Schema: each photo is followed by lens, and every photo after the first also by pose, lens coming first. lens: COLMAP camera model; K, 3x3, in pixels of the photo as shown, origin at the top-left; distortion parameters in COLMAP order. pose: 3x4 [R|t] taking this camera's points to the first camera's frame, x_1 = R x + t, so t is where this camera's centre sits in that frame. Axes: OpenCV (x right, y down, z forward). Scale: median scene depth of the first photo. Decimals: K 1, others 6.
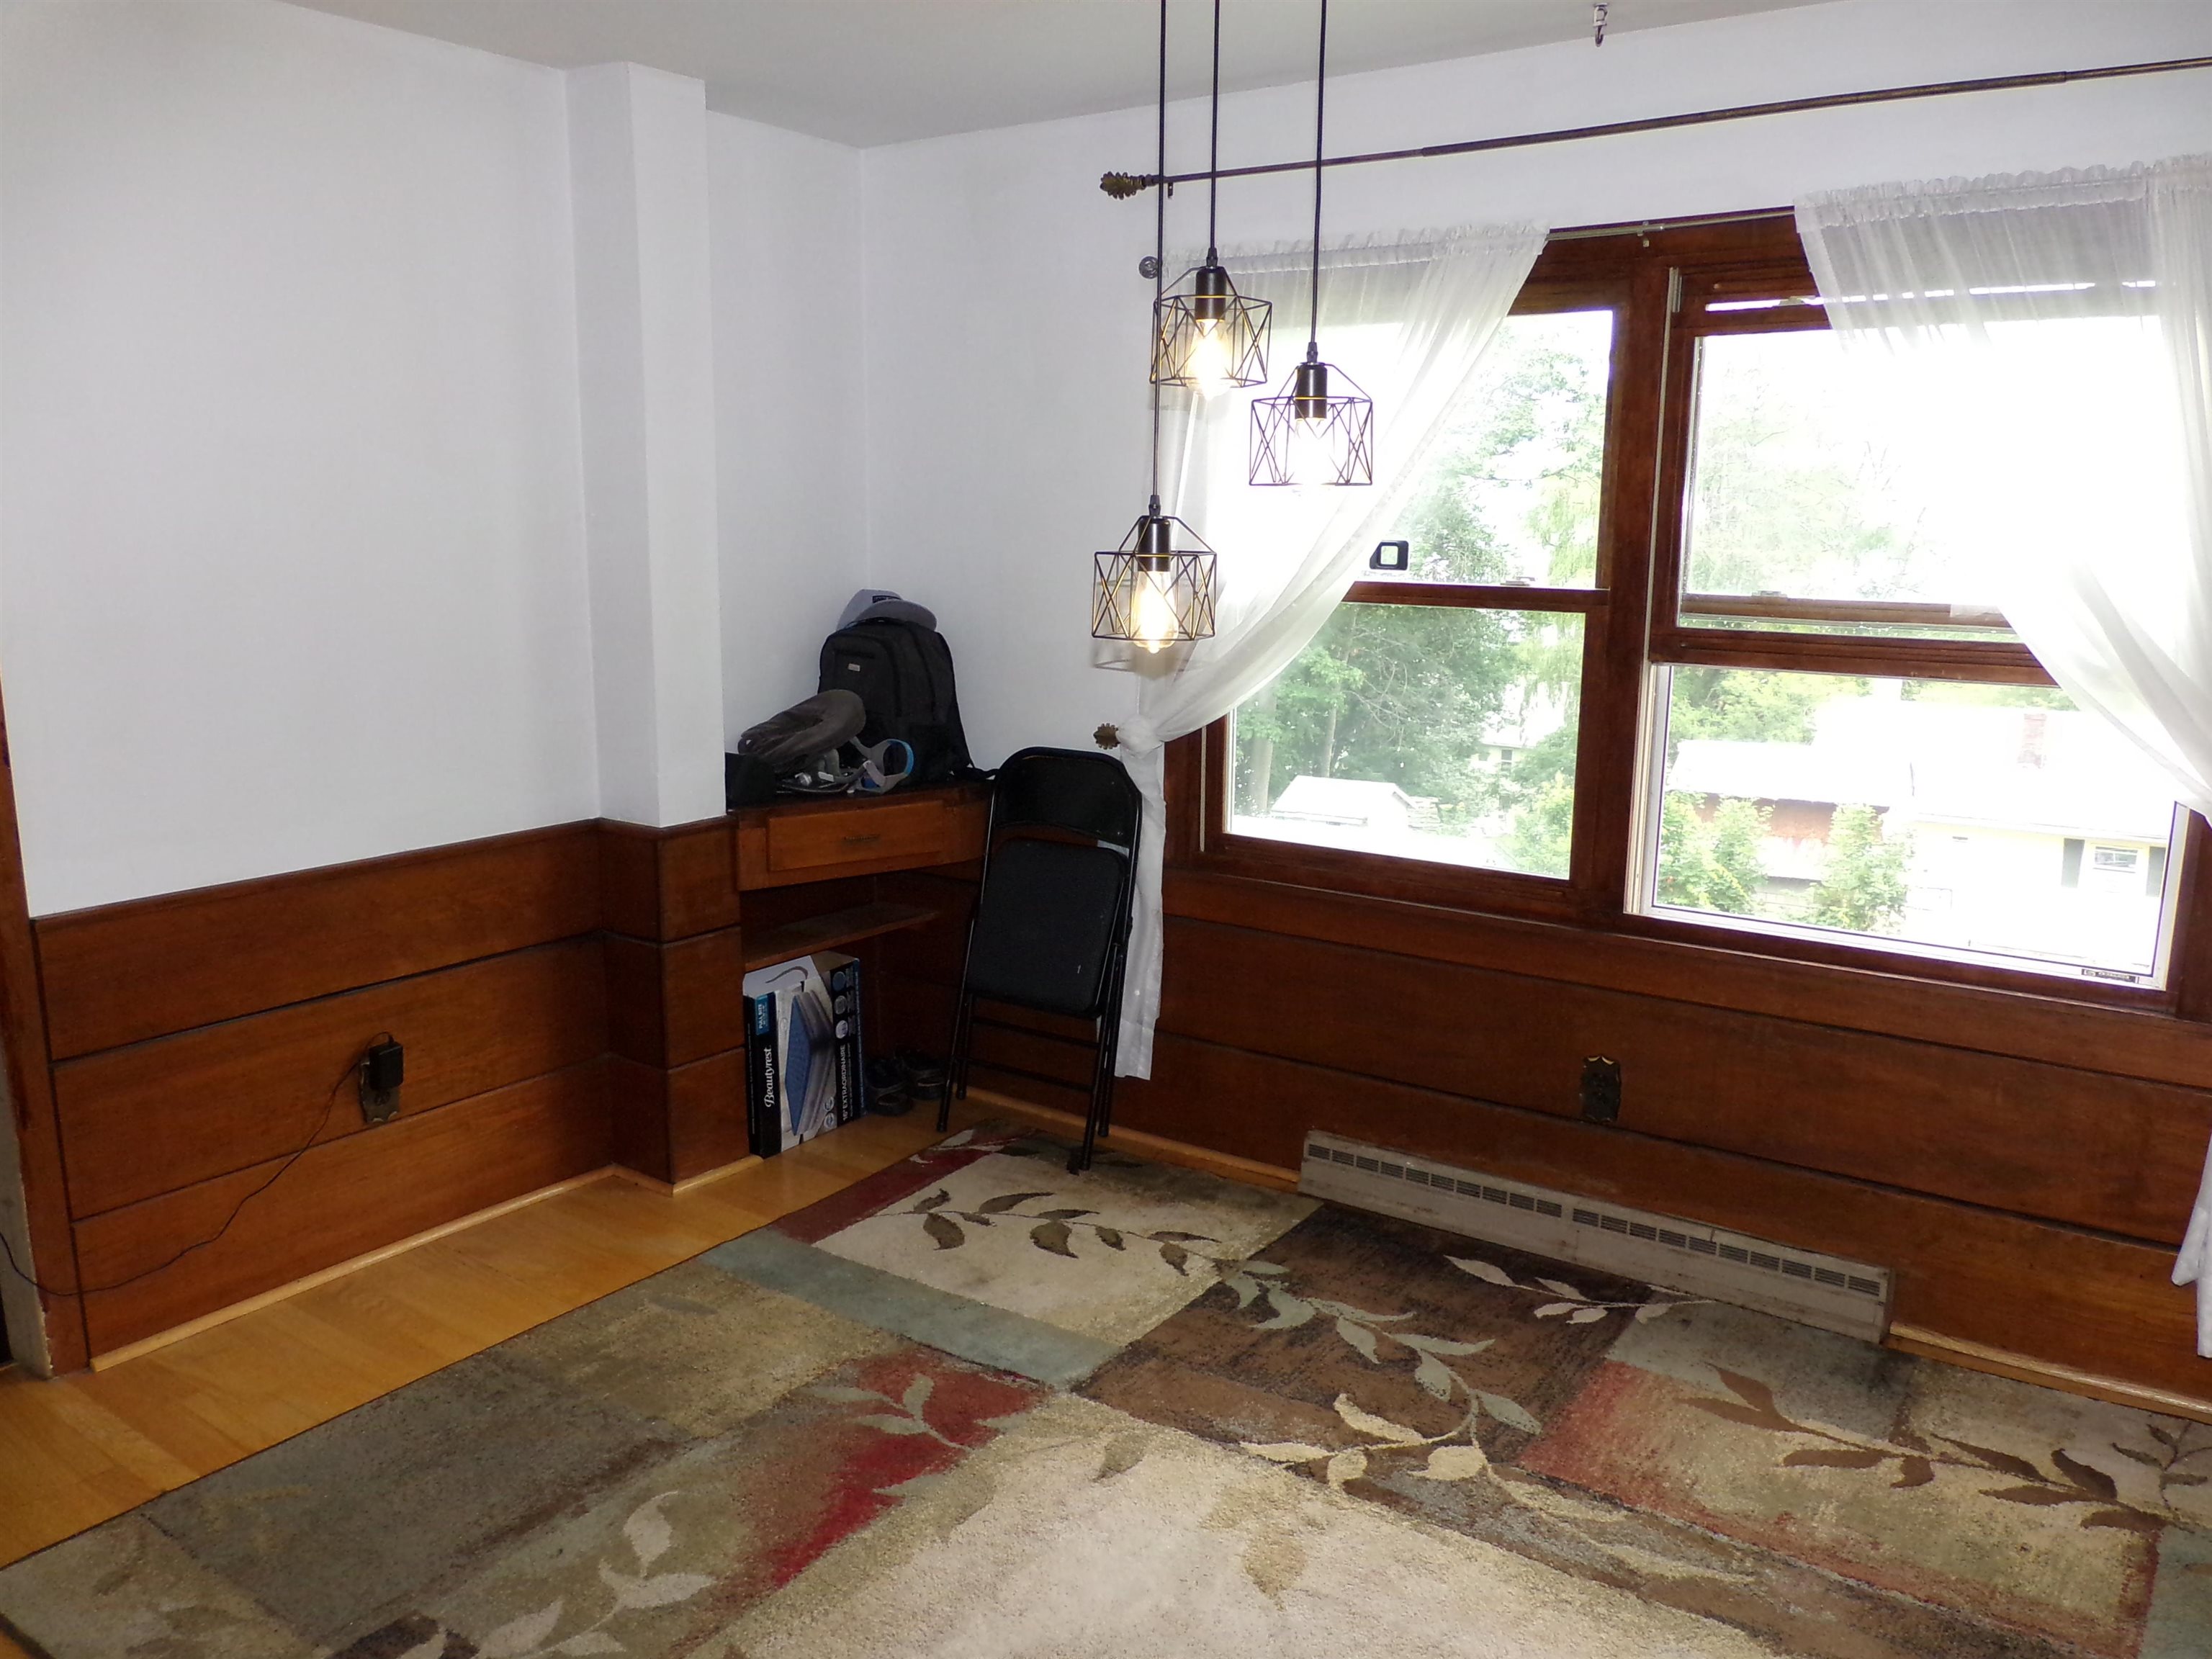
lens RADIAL K [[1705.5, 0, 1129.0], [0, 1705.5, 836.9], [0, 0, 1]] dist [-0.078821, 0.145368]
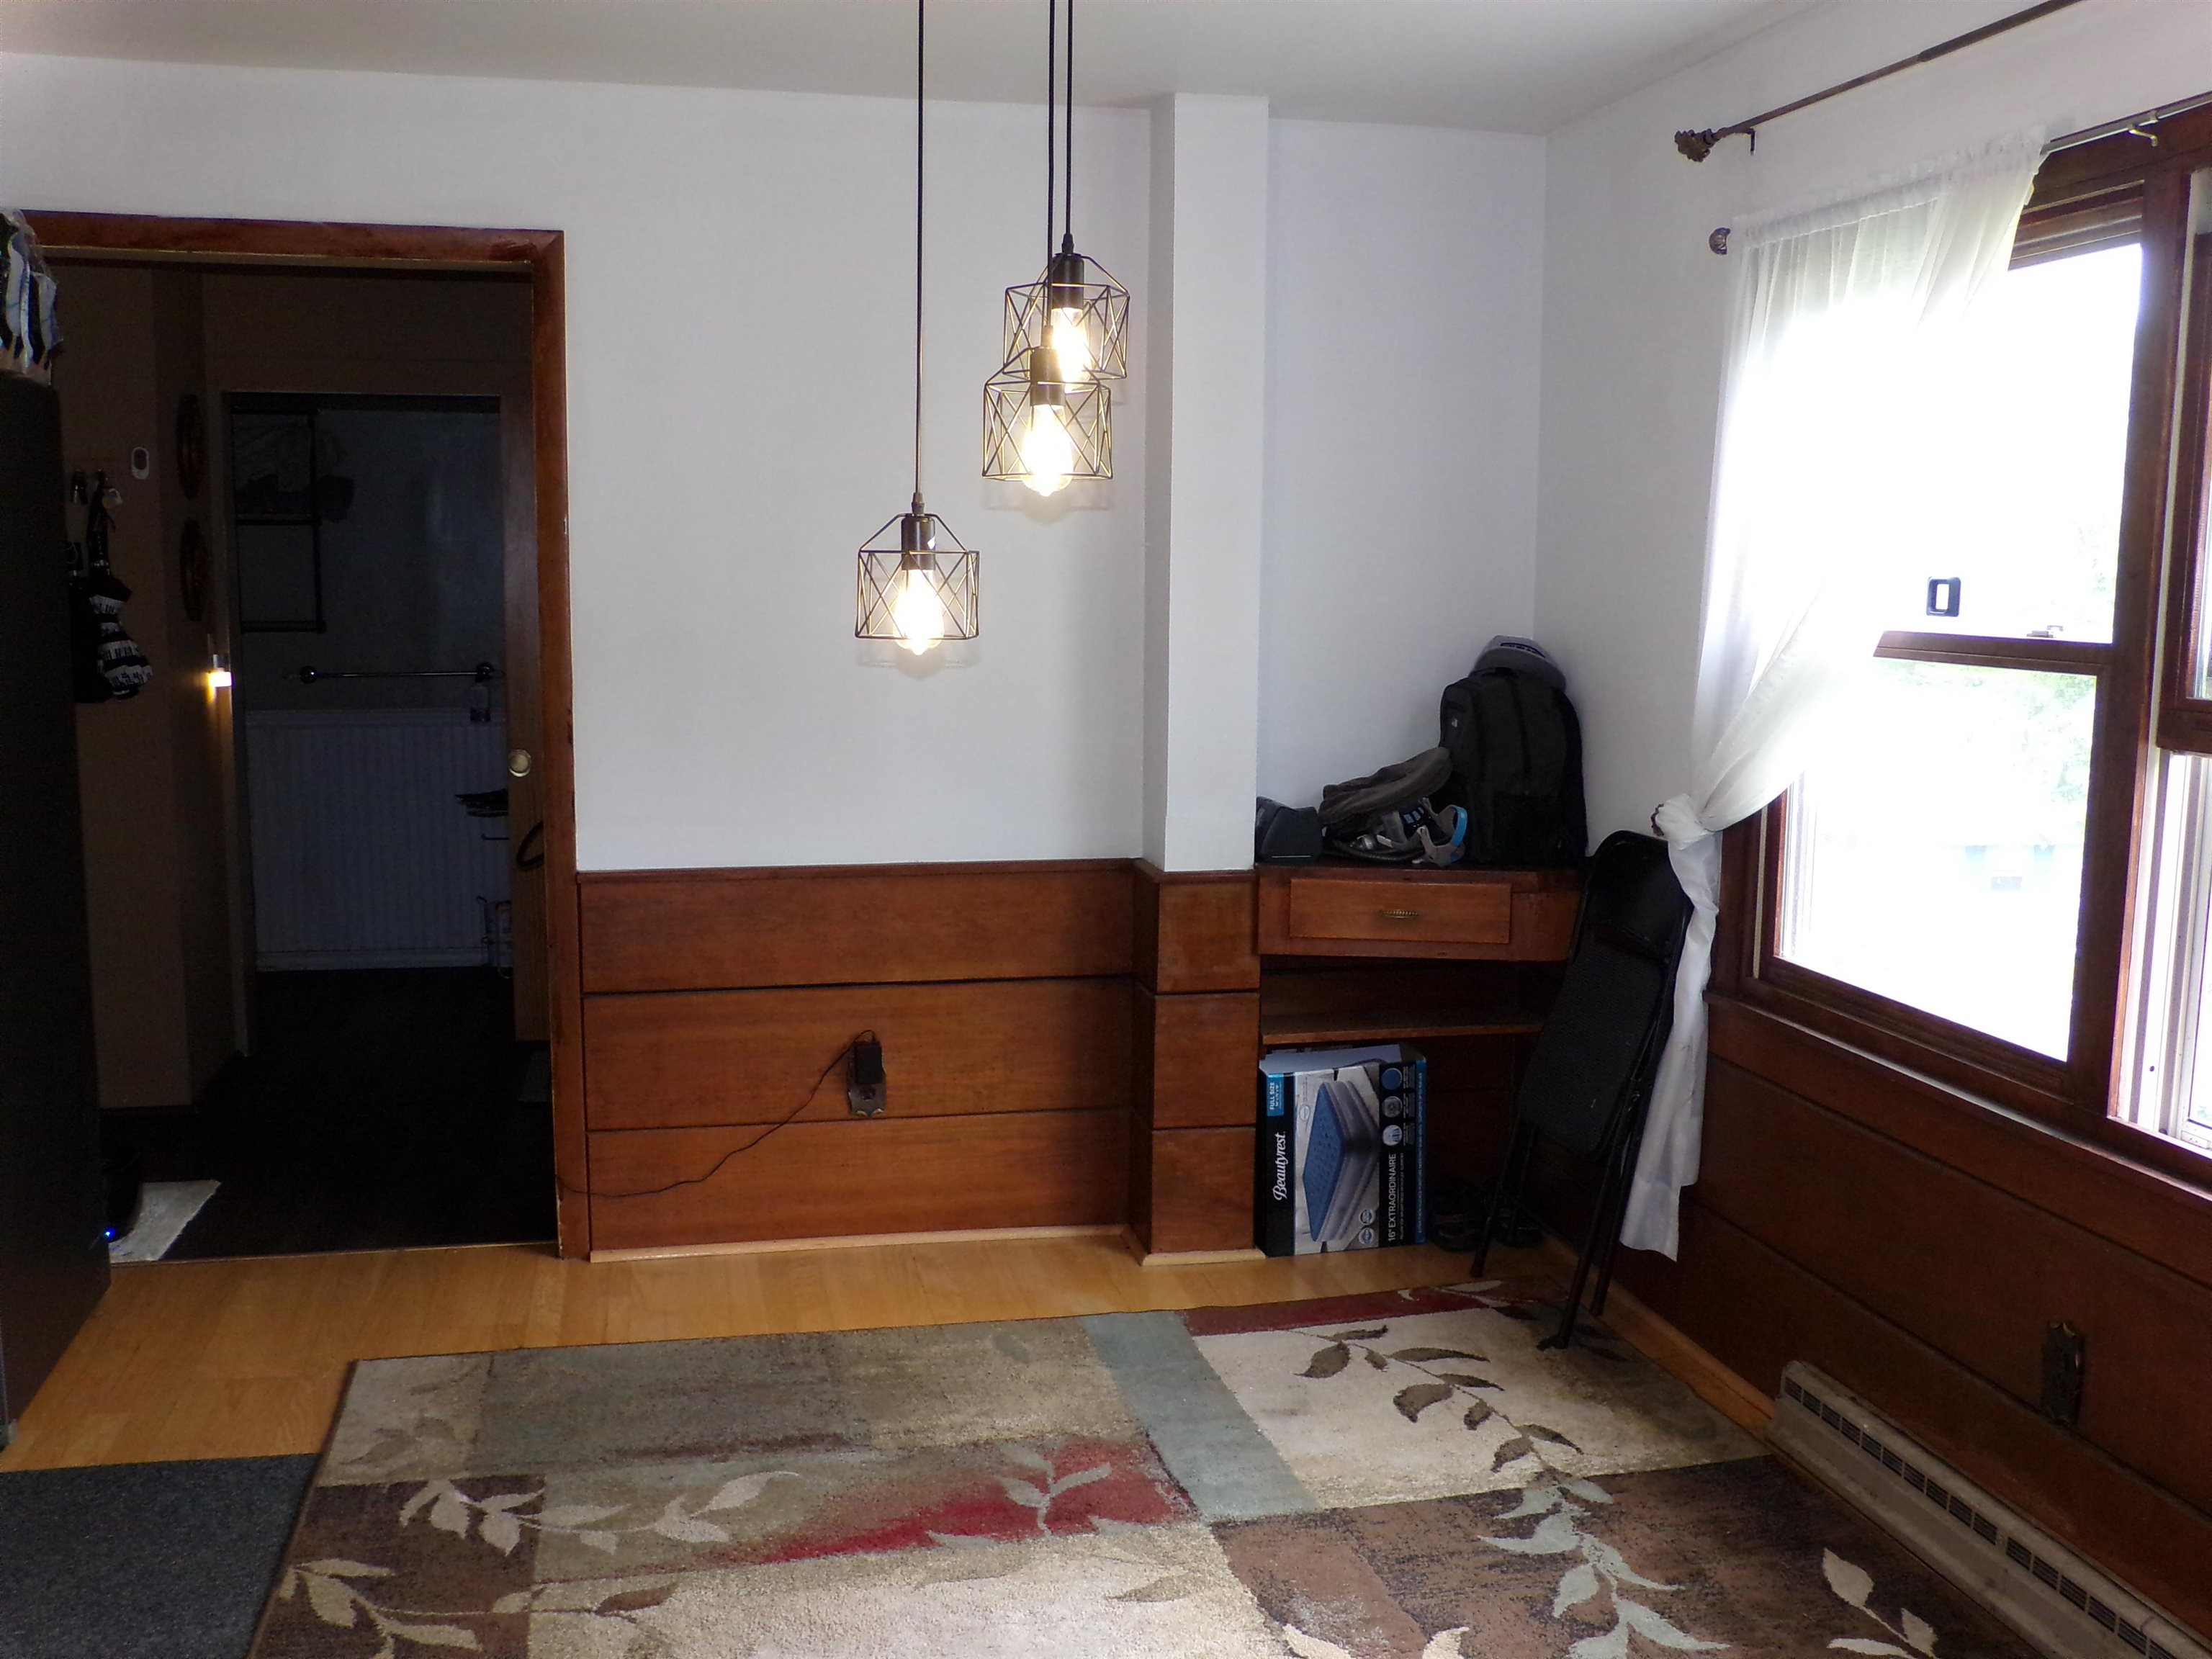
lens RADIAL K [[2143.3, 0, 1166.6], [0, 2143.3, 865.2], [0, 0, 1]] dist [-0.148159, 0.197142]
pose [[0.740874, 0.091992, -0.665315, 0.548659], [-0.131355, 0.991293, -0.009208, 0.001943], [0.658675, 0.094215, 0.746506, 0.116121]]
